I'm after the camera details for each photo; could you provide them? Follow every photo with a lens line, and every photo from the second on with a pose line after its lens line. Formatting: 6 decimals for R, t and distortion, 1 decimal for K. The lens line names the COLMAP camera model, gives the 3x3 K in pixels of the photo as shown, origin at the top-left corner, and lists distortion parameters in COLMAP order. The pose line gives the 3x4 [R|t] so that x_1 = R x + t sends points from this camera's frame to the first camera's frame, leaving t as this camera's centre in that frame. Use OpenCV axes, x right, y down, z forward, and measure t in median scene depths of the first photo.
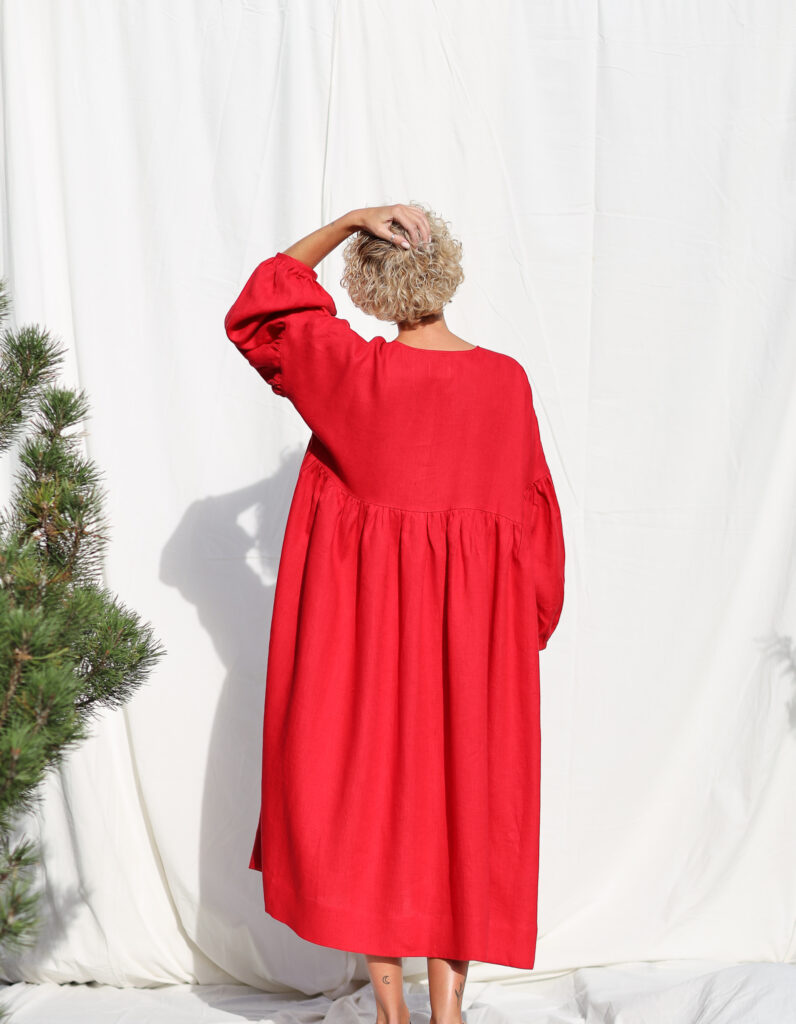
lens RADIAL K [[1886.6, 0, 398.0], [0, 1886.6, 512.0], [0, 0, 1]] dist [0.045417, -2.040888]
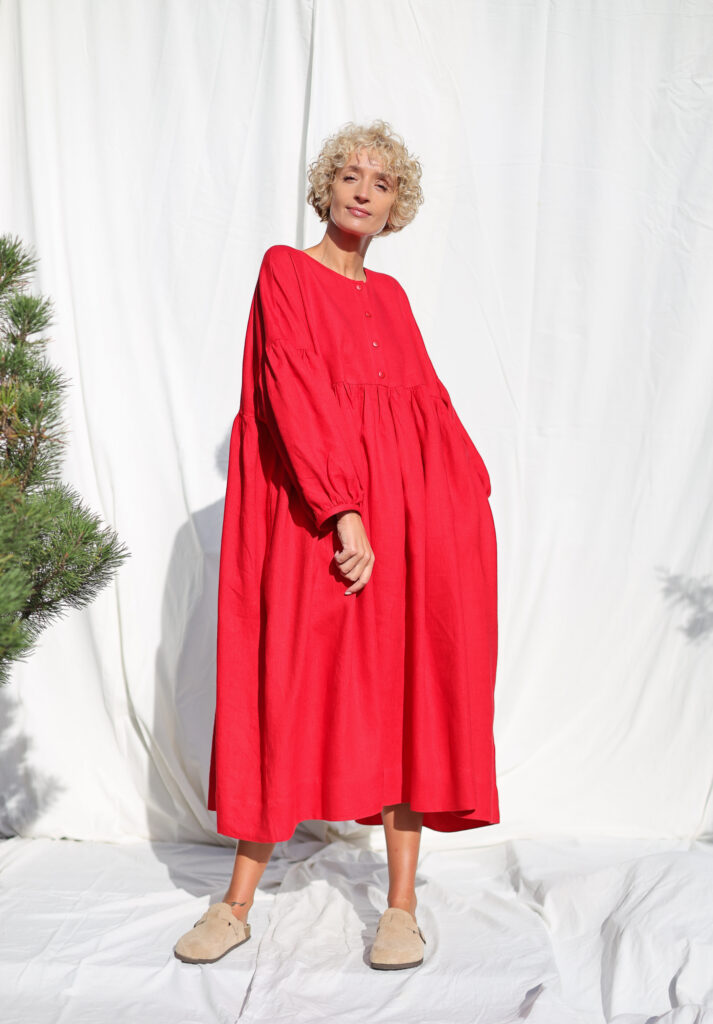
lens RADIAL K [[1480.9, 0, 374.1], [0, 1480.9, 511.8], [0, 0, 1]] dist [-0.140048, -0.068693]
pose [[0.999608, 0.027494, 0.005239, 0.007000], [-0.027736, 0.998176, 0.053628, 0.003758], [-0.003755, -0.053752, 0.998547, 0.203867]]
